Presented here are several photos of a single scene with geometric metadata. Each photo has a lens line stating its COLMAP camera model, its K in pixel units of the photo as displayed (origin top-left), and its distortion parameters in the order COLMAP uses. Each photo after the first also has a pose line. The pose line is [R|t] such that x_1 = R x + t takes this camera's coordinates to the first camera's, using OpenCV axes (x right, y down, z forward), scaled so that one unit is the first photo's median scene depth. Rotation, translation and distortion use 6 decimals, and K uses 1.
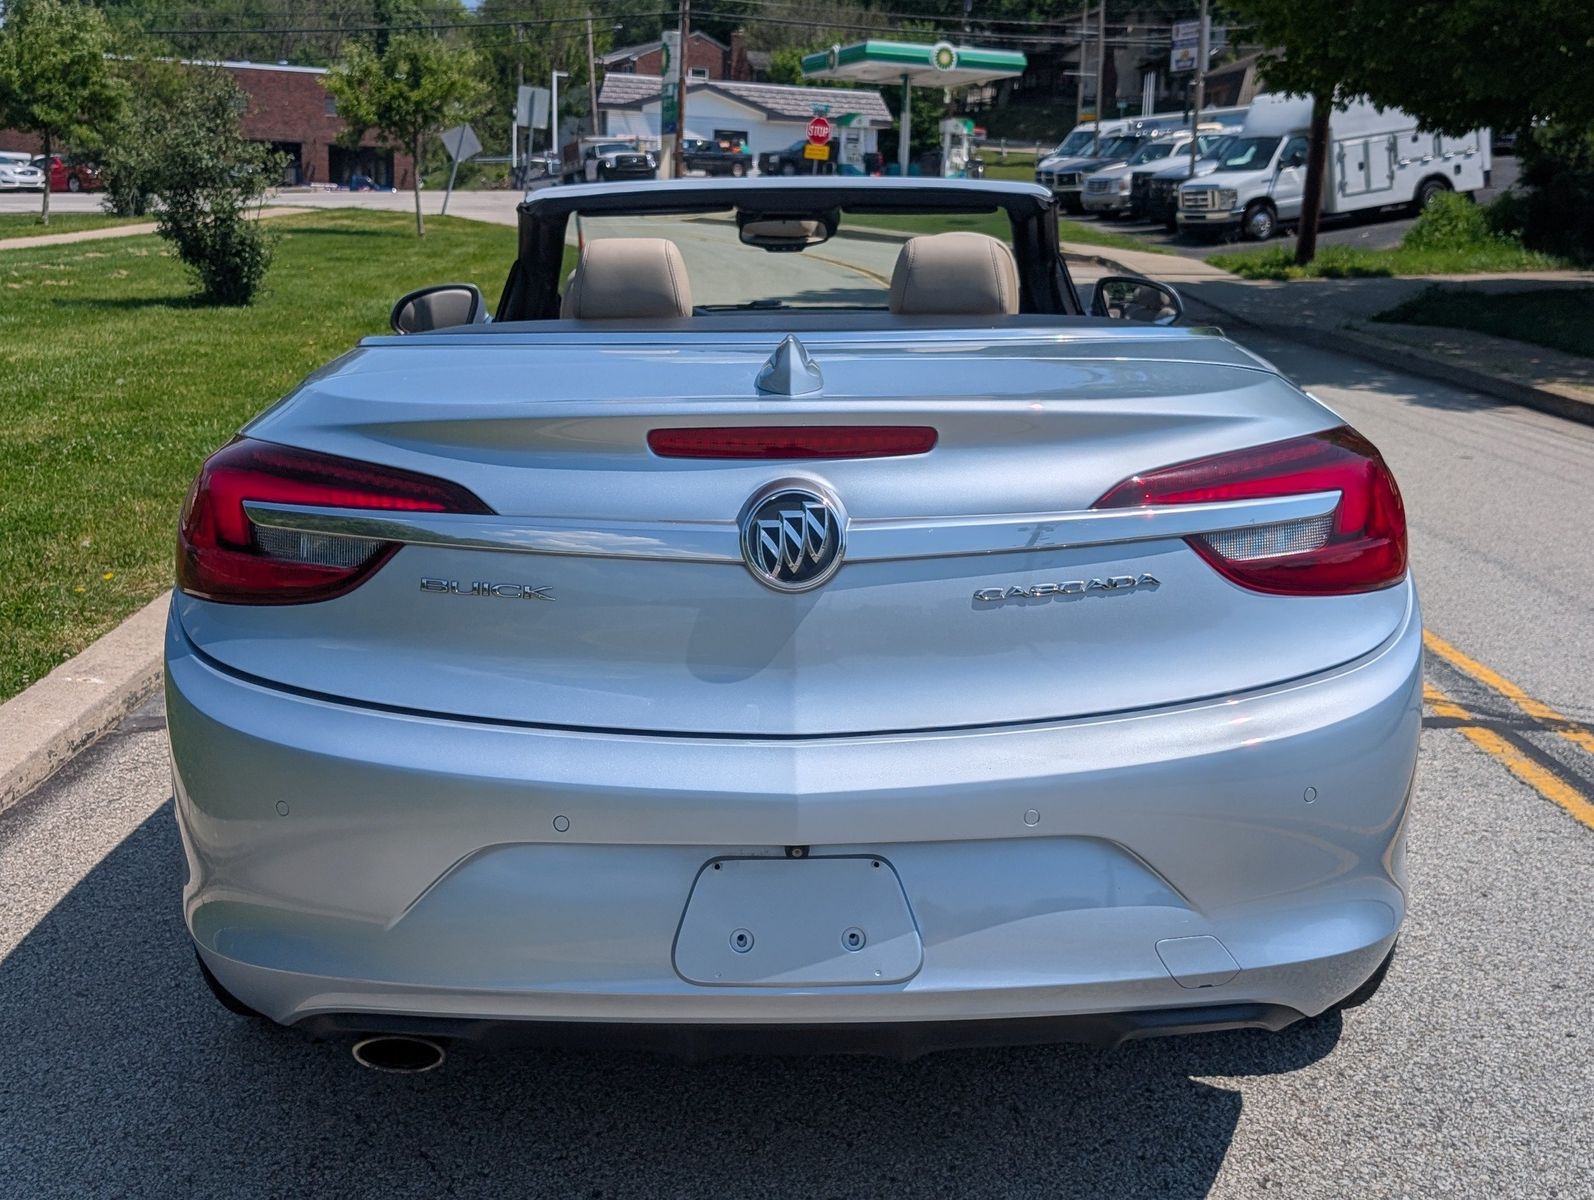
lens RADIAL K [[1888.7, 0, 798.7], [0, 1888.7, 575.4], [0, 0, 1]] dist [0.005334, 0.000000]
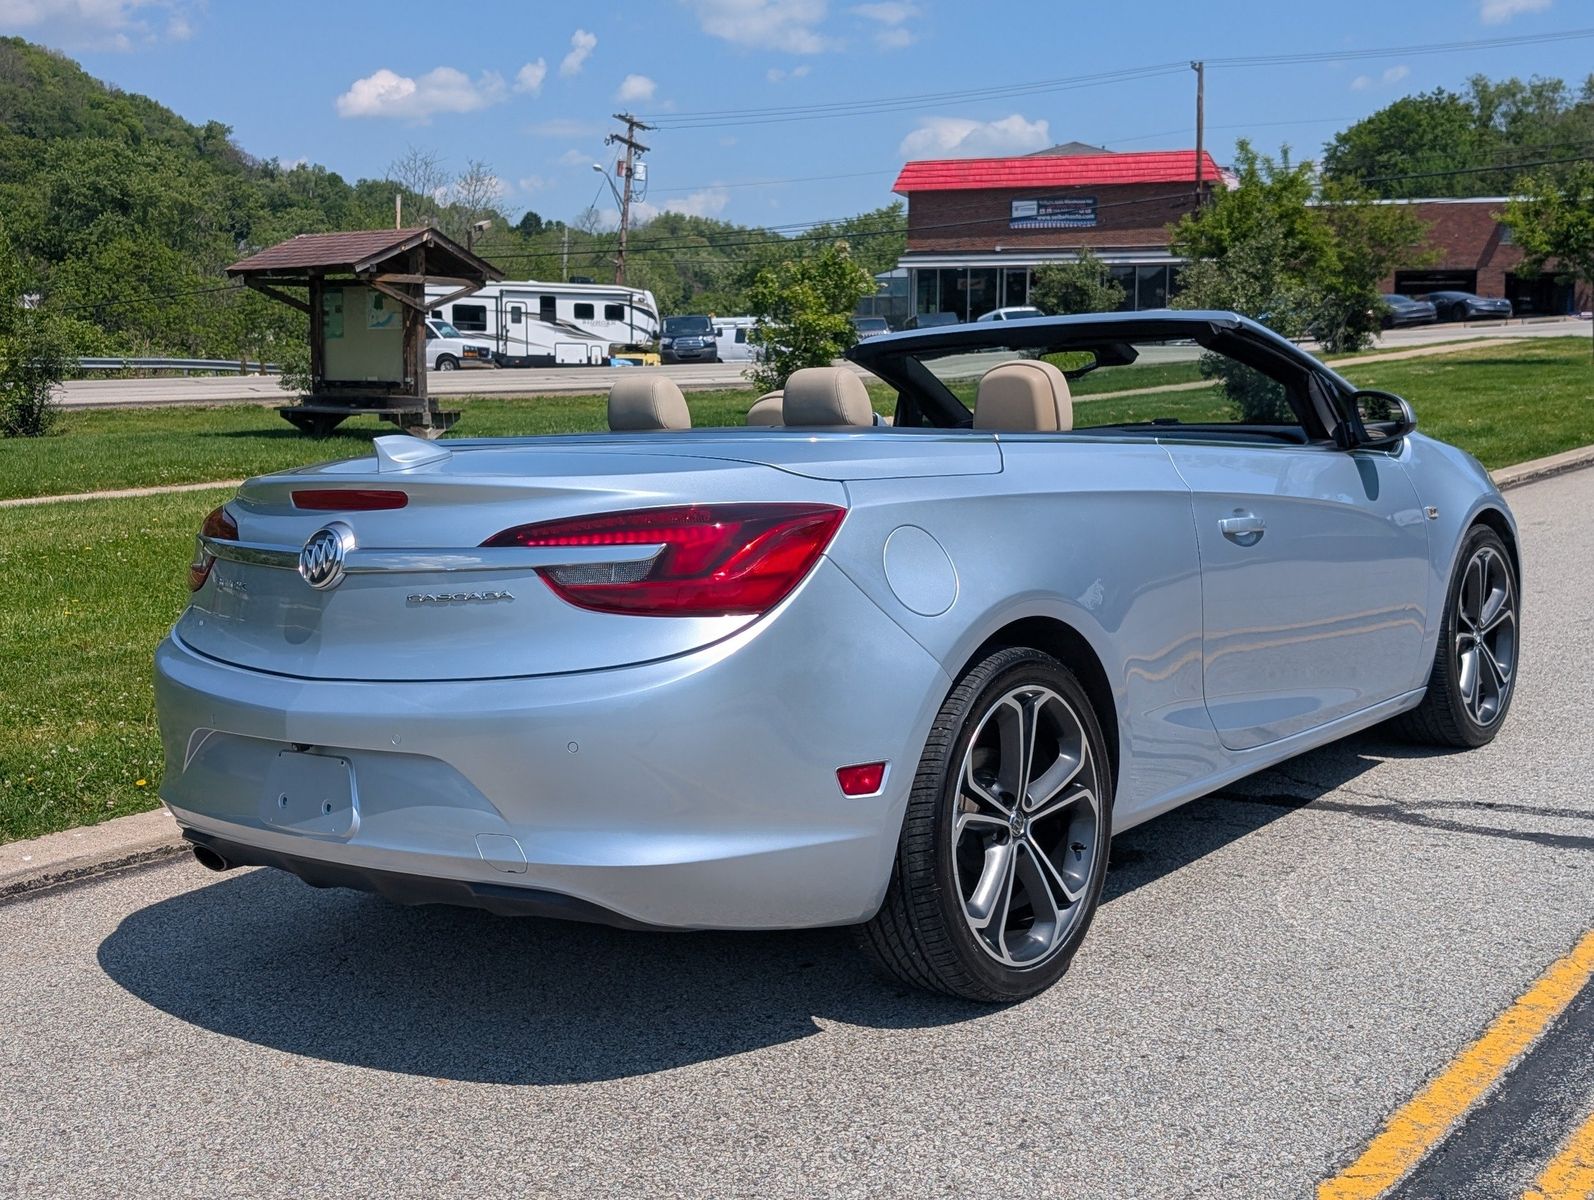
lens RADIAL K [[1882.7, 0, 802.4], [0, 1882.7, 562.5], [0, 0, 1]] dist [0.015571, 0.000000]
pose [[0.787726, 0.031389, -0.615226, 0.078572], [-0.078369, 0.995693, -0.049542, 0.001990], [0.611021, 0.087240, 0.786793, -0.002239]]
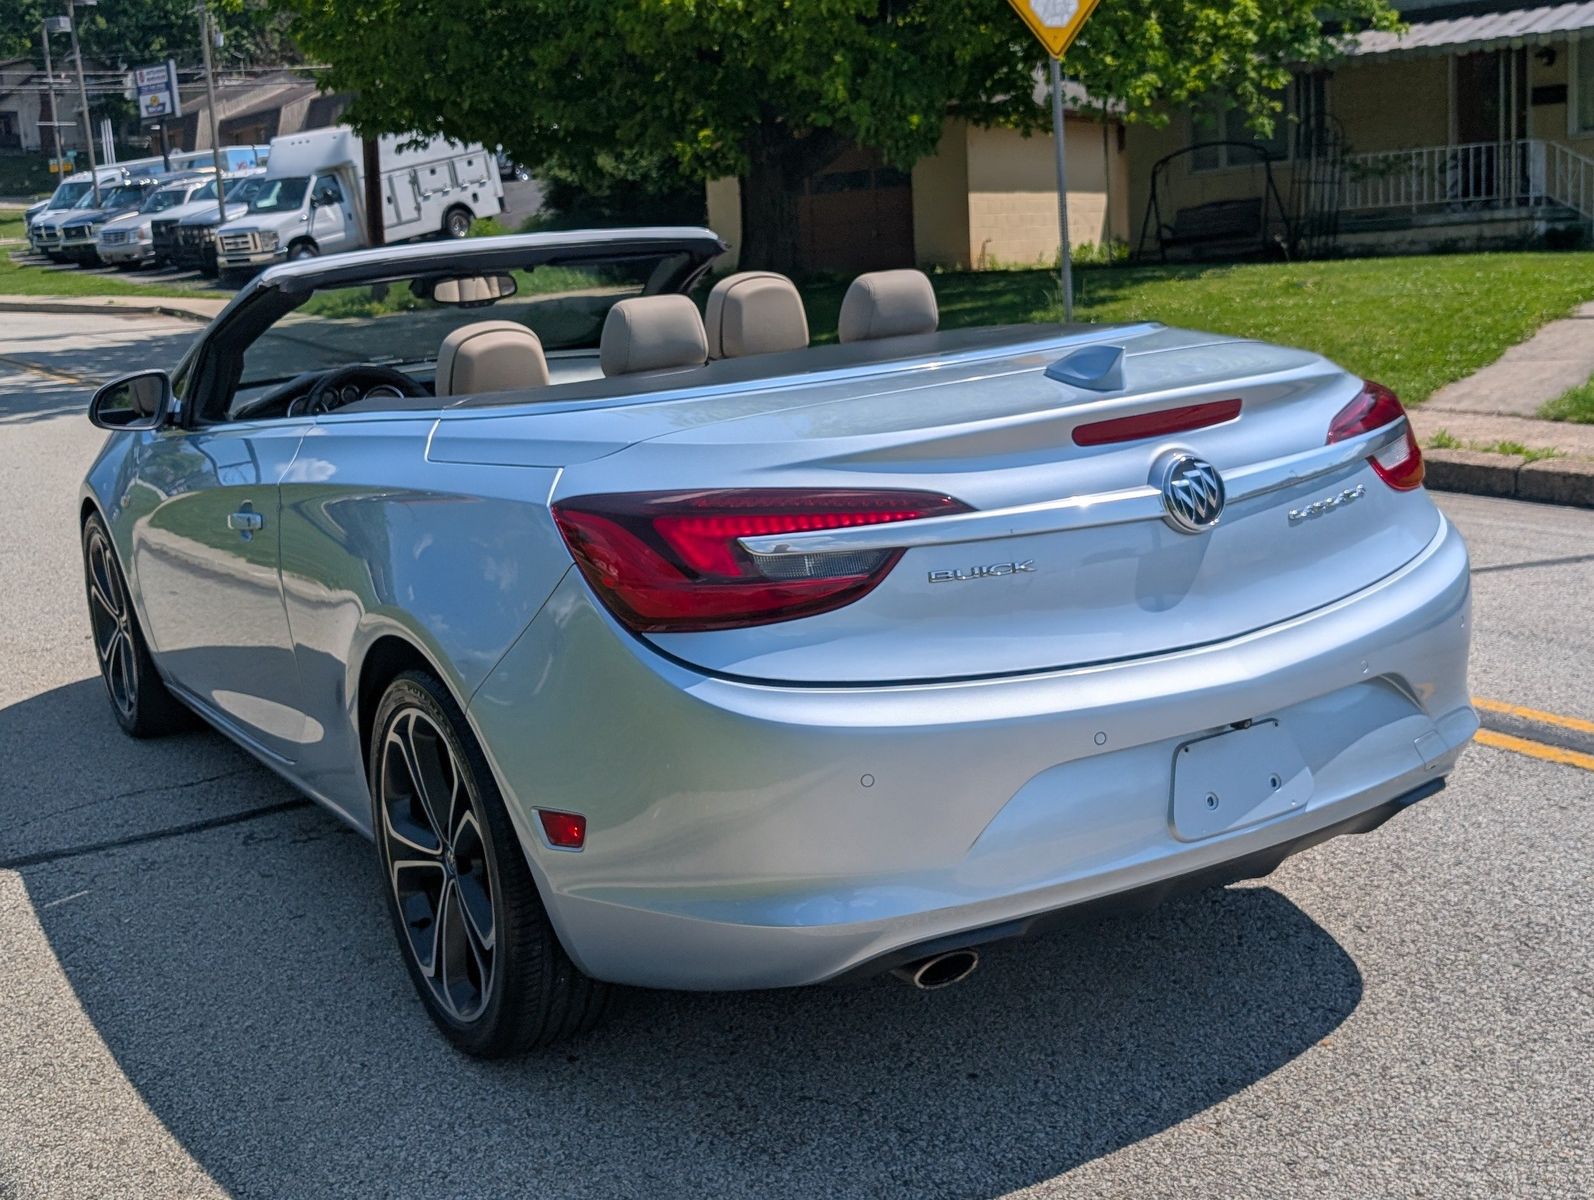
lens RADIAL K [[1888.7, 0, 768.9], [0, 1888.7, 544.6], [0, 0, 1]] dist [0.005334, 0.000000]
pose [[0.864867, -0.151787, 0.478503, -0.053062], [0.168287, 0.985701, 0.008508, -0.002638], [-0.472953, 0.073167, 0.878044, -0.001433]]
